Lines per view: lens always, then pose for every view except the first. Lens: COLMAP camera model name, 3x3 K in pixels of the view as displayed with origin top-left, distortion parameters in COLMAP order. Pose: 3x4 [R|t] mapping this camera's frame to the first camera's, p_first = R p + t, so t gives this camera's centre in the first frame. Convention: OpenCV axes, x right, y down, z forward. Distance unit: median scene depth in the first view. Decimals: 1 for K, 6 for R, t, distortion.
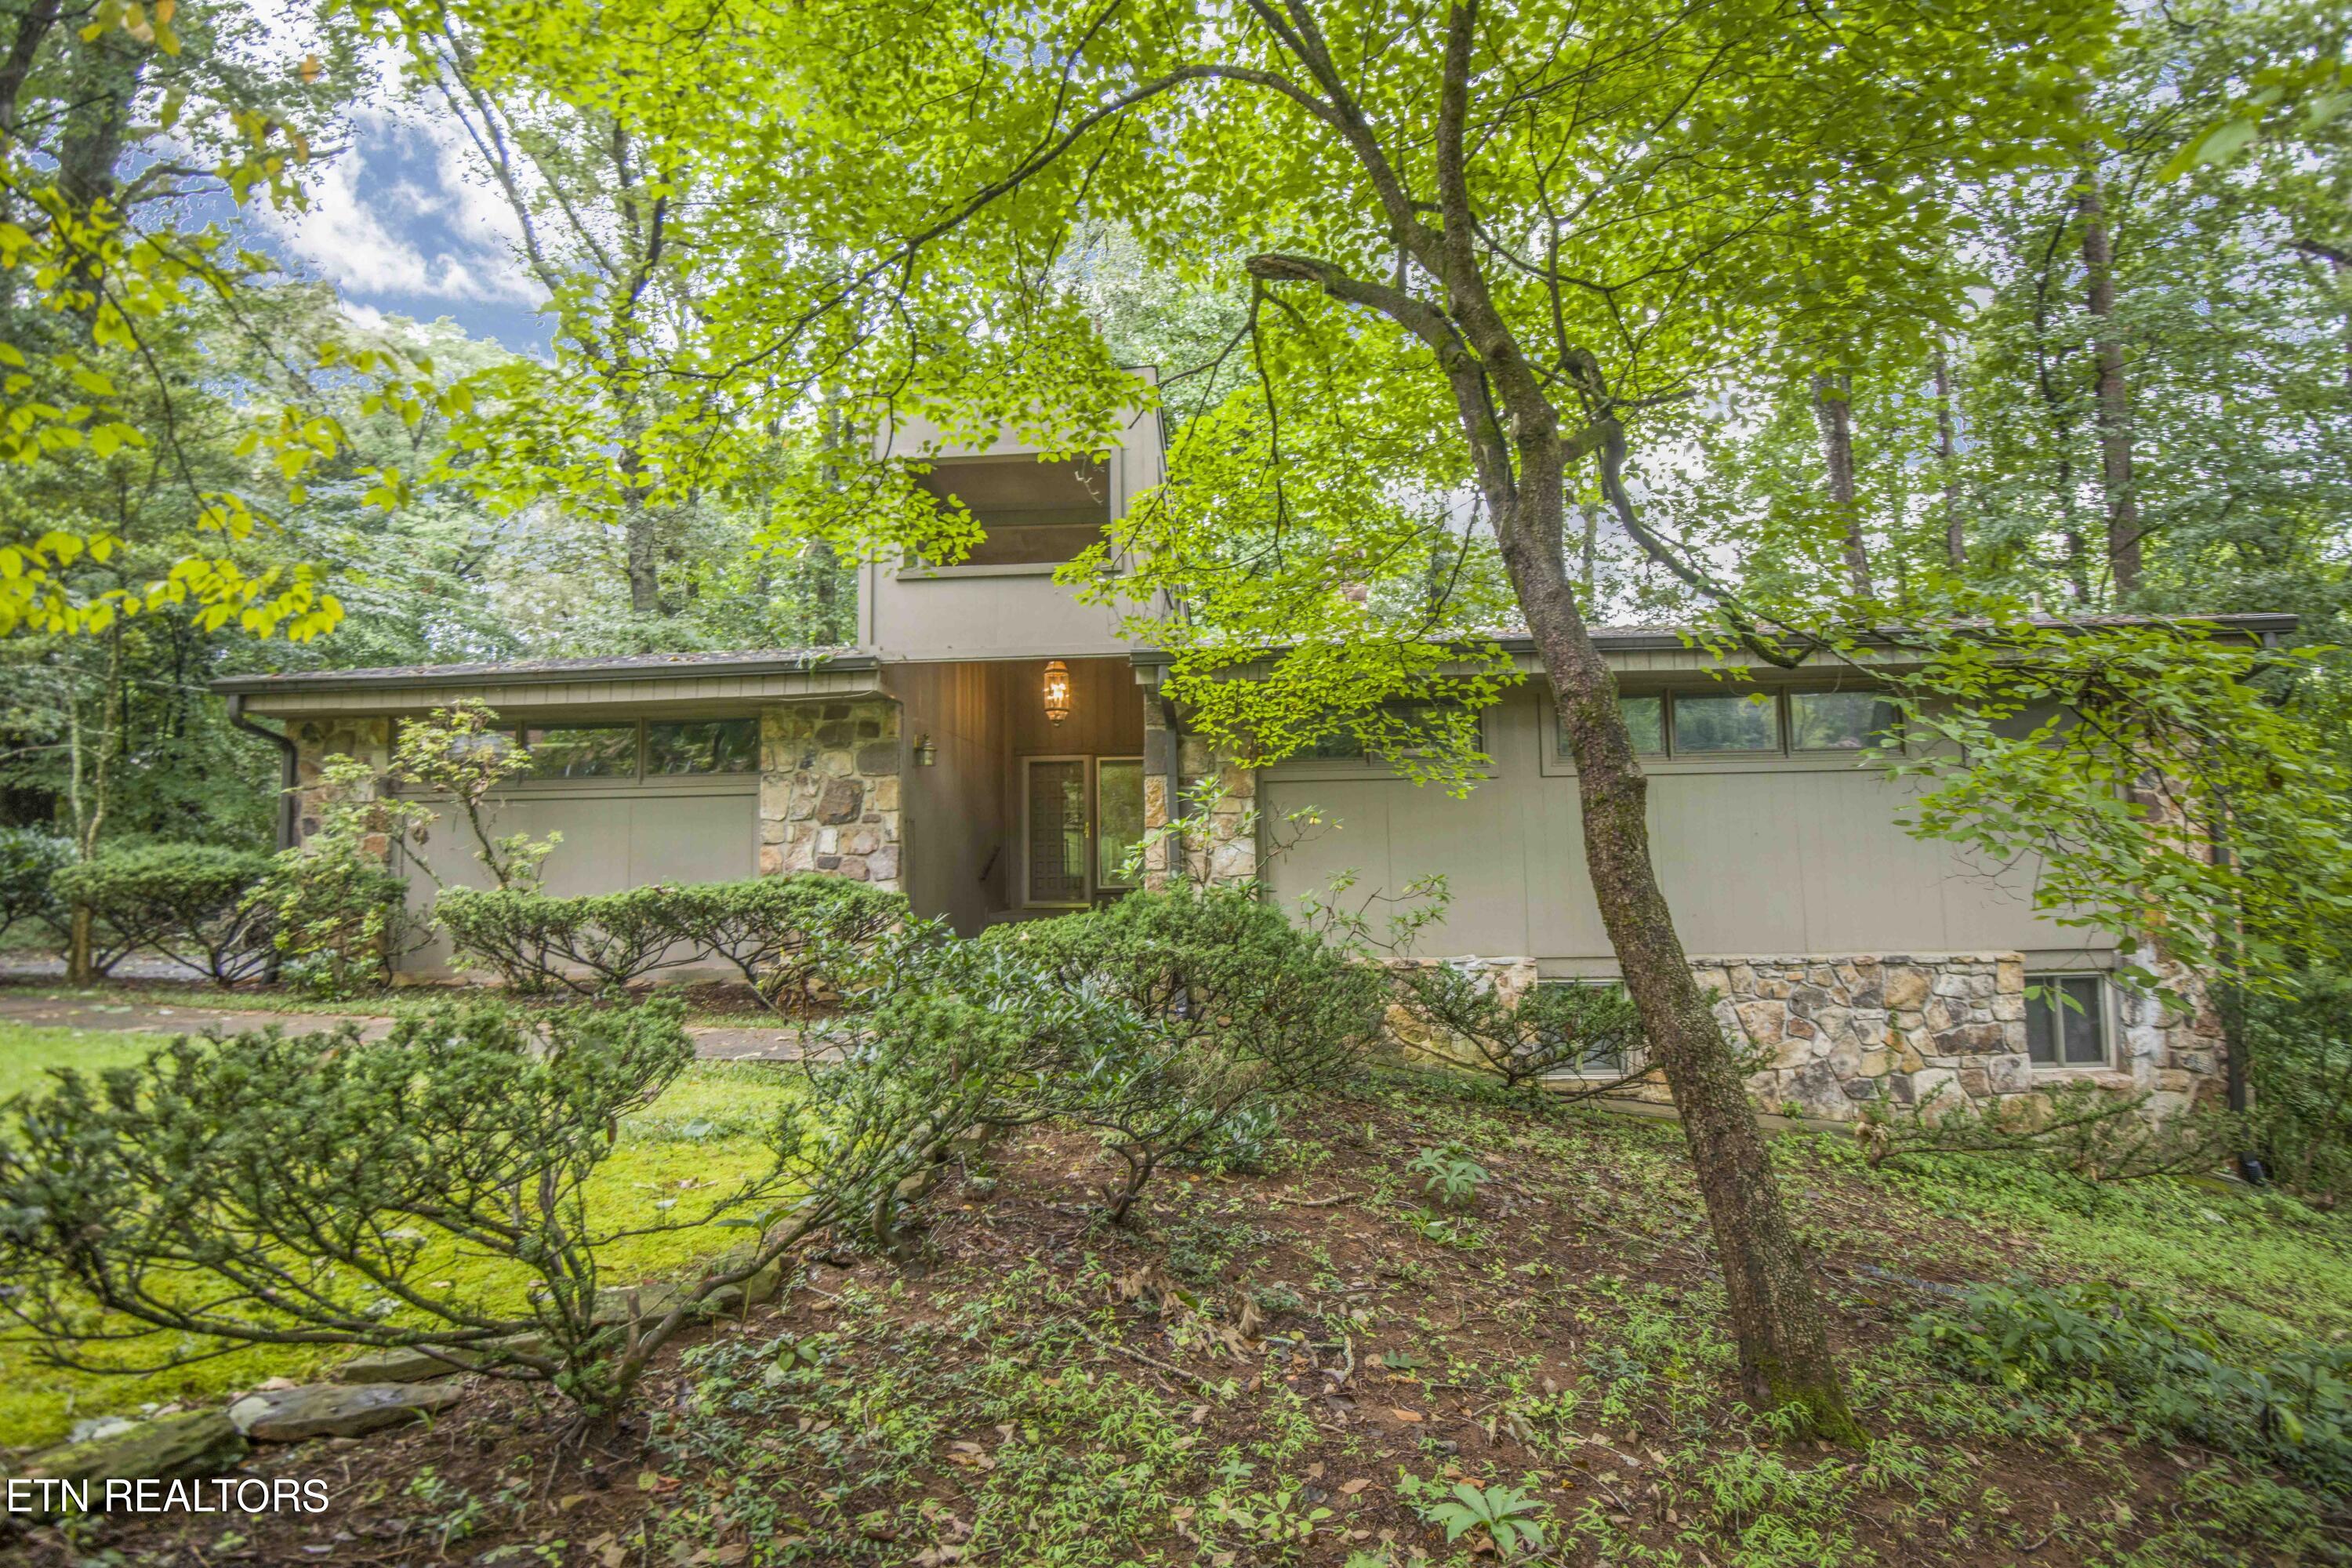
lens RADIAL K [[1125.4, 0, 1189.3], [0, 1125.4, 777.9], [0, 0, 1]] dist [-0.002651, -0.024565]
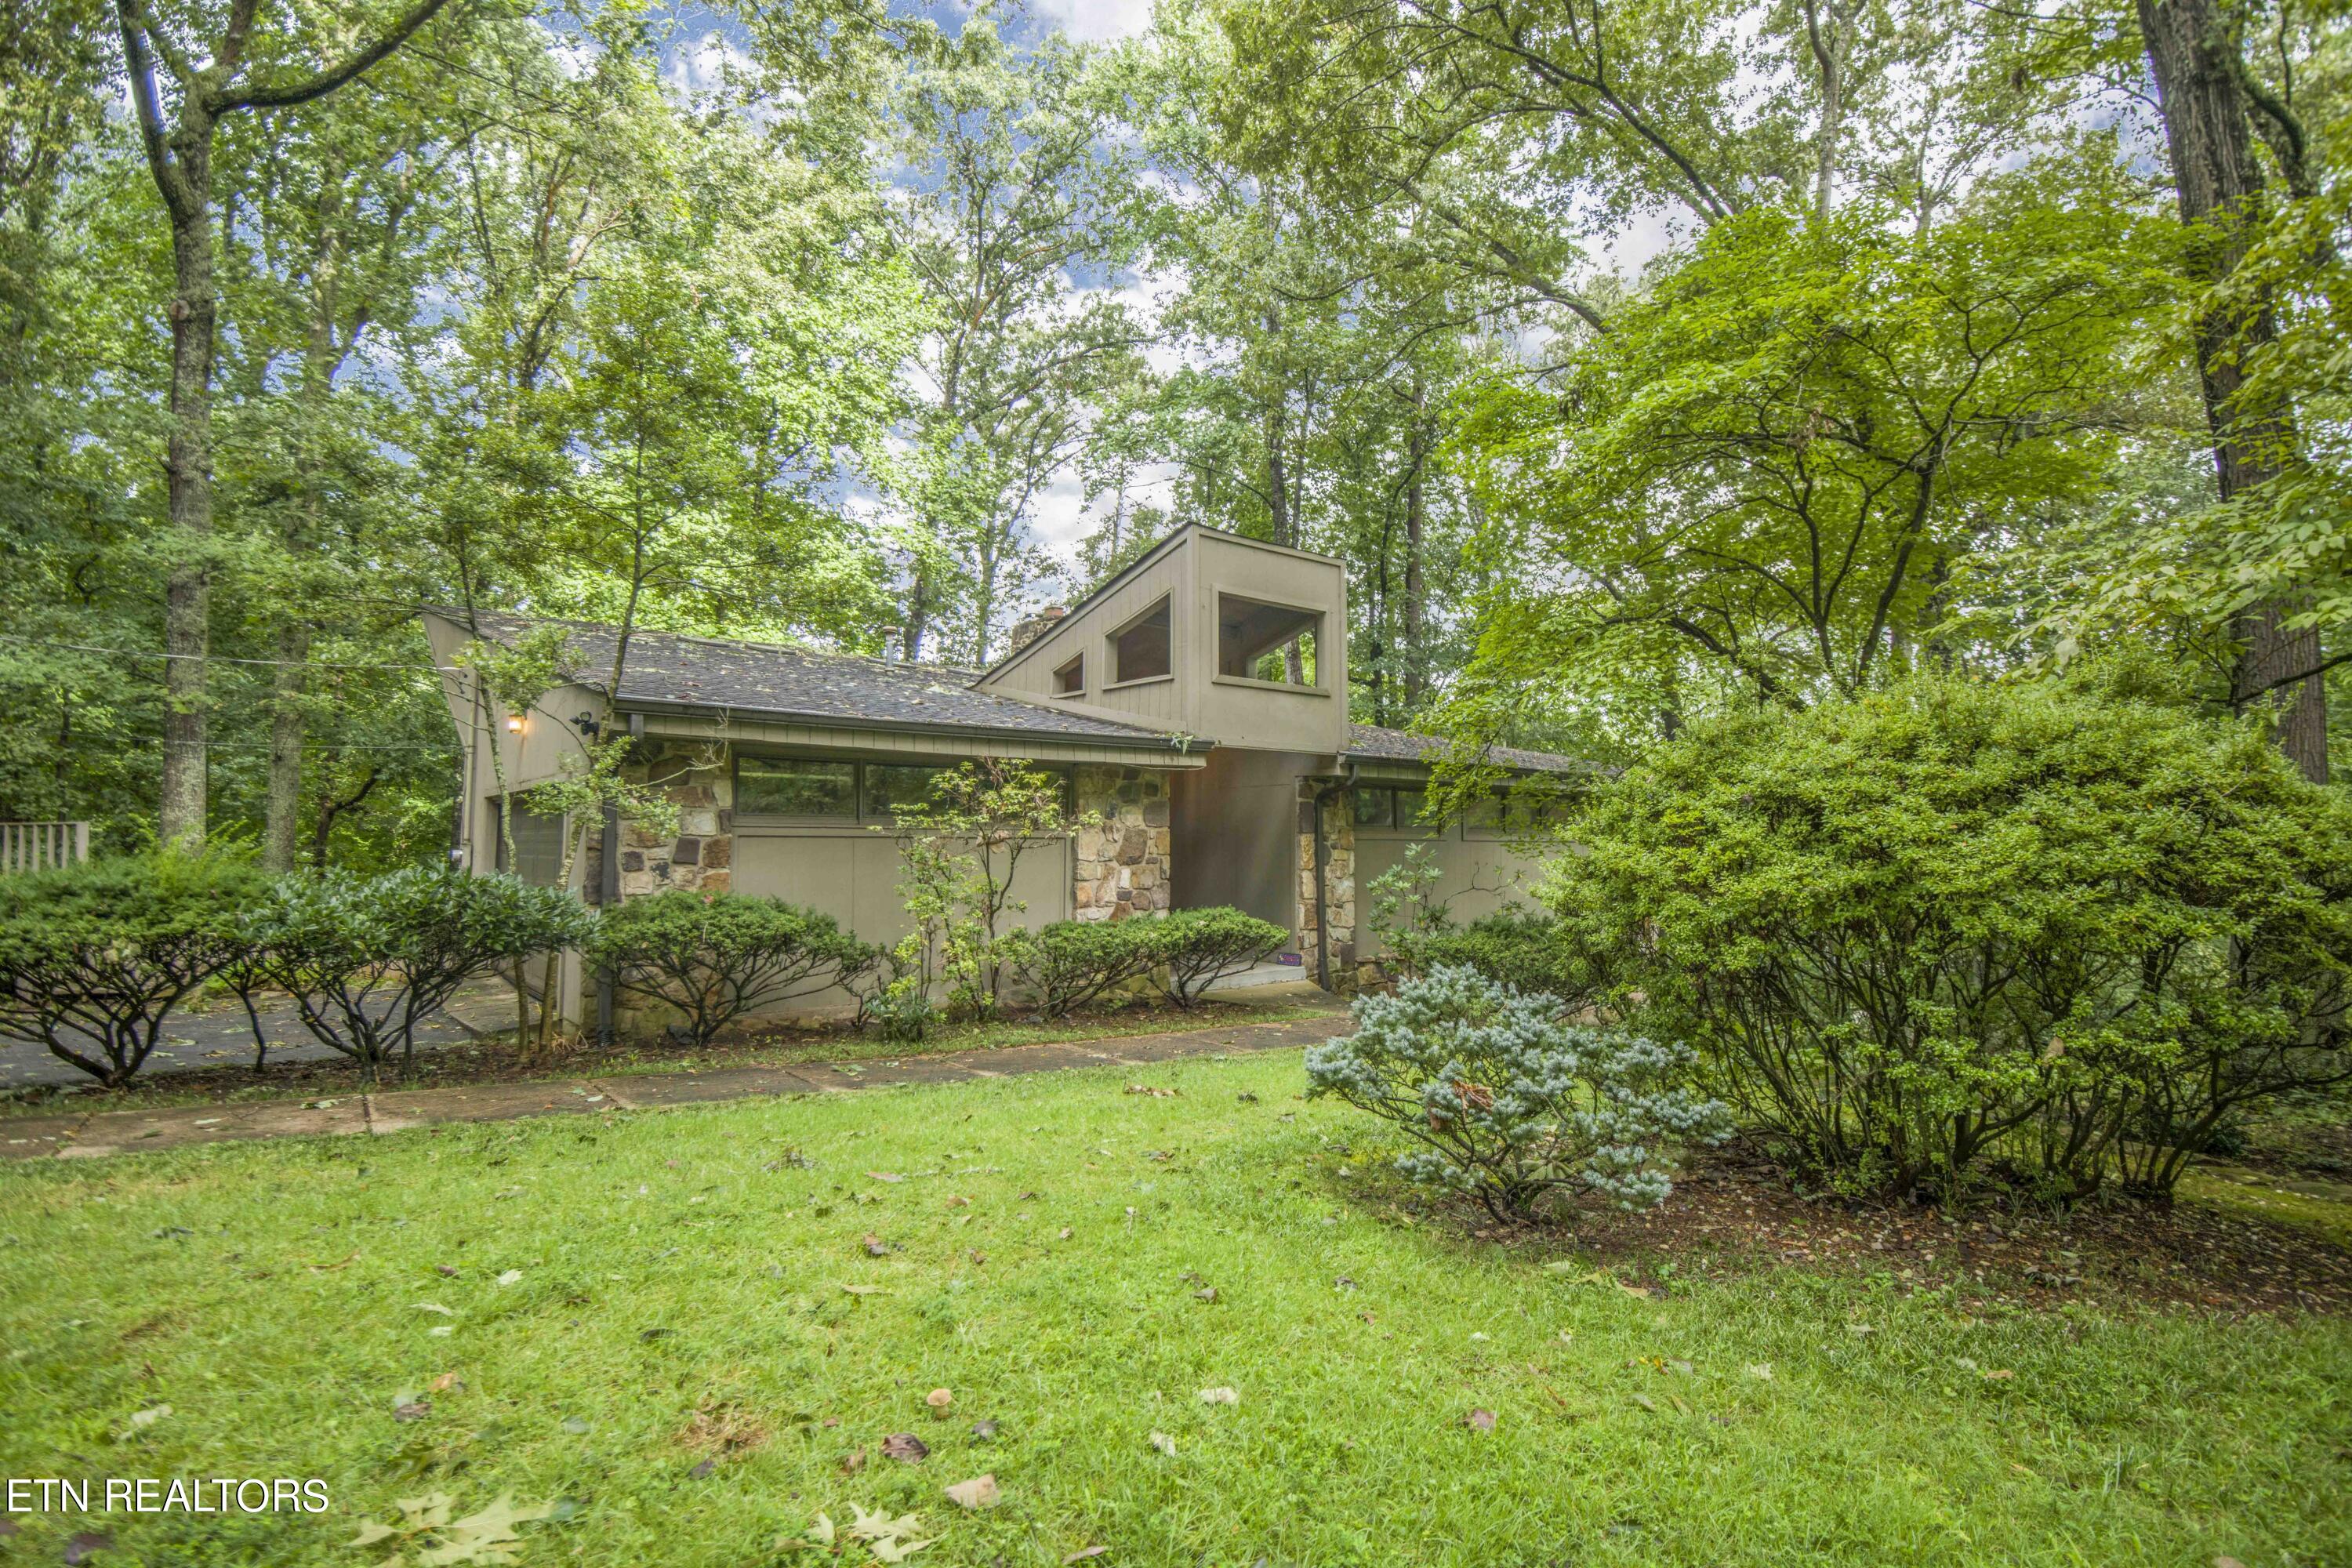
lens RADIAL K [[1125.4, 0, 1189.3], [0, 1125.4, 777.9], [0, 0, 1]] dist [-0.002651, -0.024565]
pose [[0.719722, 0.060750, 0.691599, -1.219200], [-0.064437, 0.997710, -0.020582, -0.035733], [-0.691265, -0.029751, 0.721989, 0.063595]]
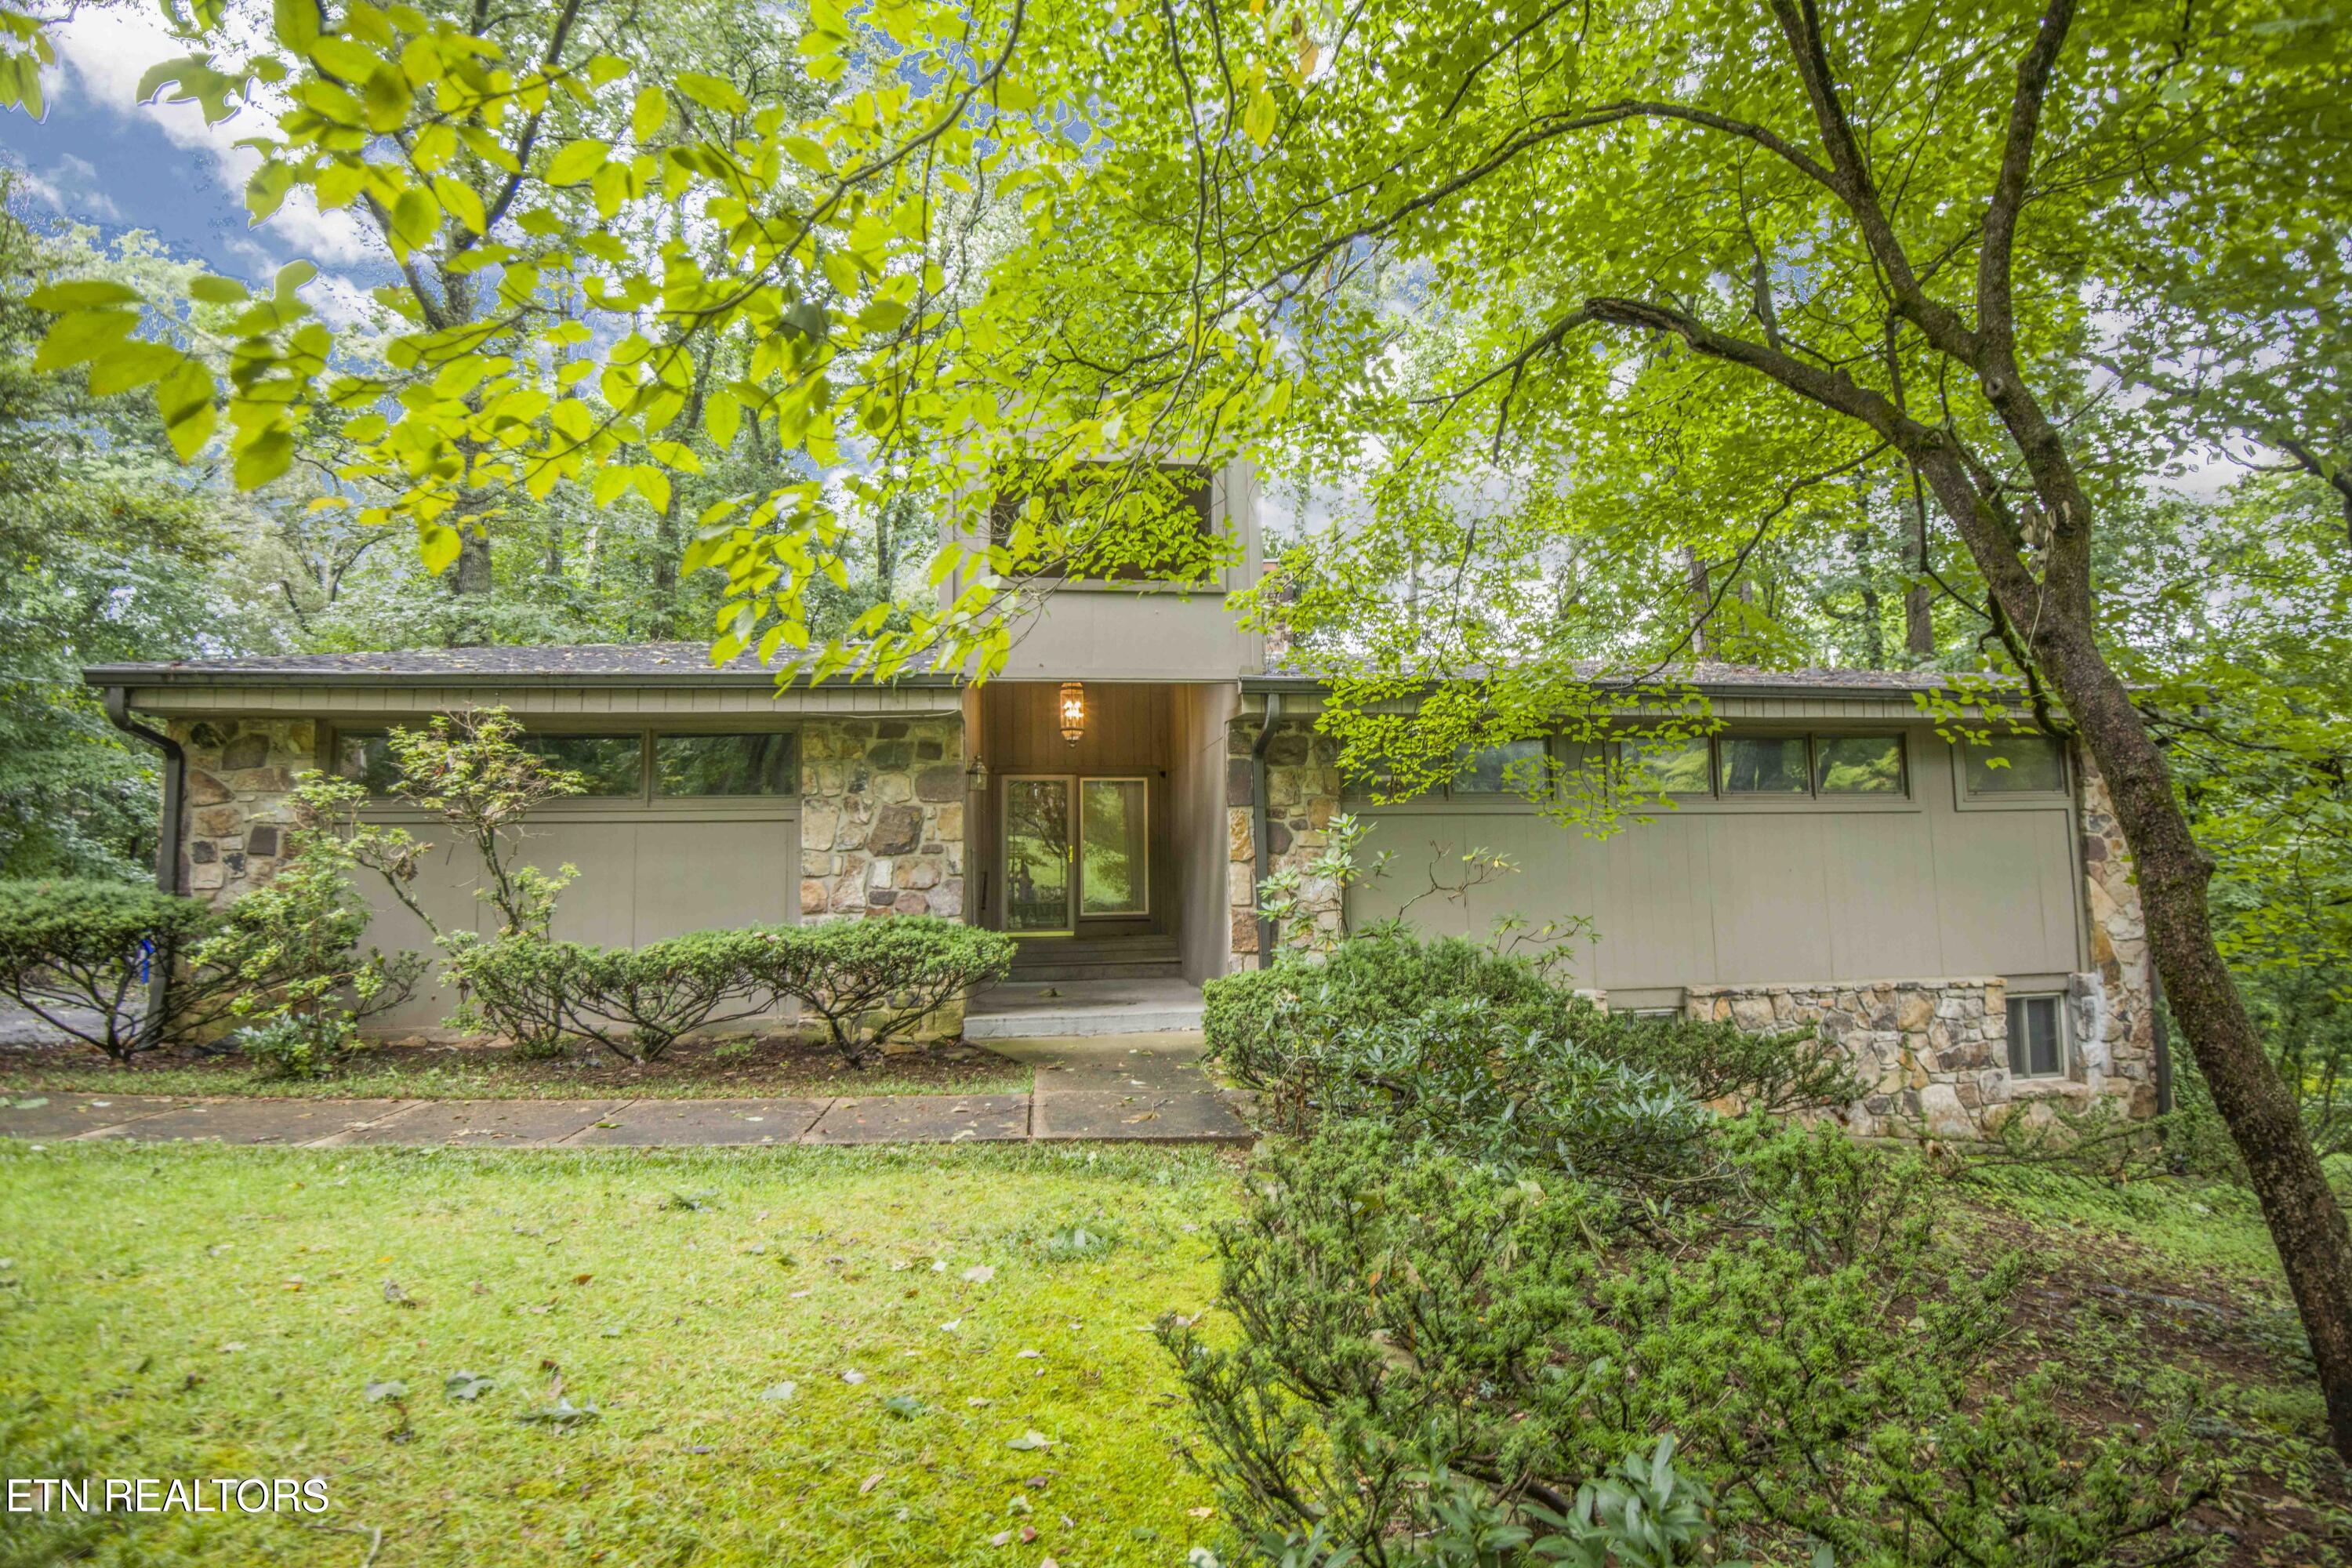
lens RADIAL K [[1125.4, 0, 1189.3], [0, 1125.4, 777.9], [0, 0, 1]] dist [-0.002651, -0.024565]
pose [[0.977391, 0.020249, 0.210468, -0.292320], [-0.019391, 0.999793, -0.006139, -0.021121], [-0.210549, 0.001919, 0.977581, 0.075927]]
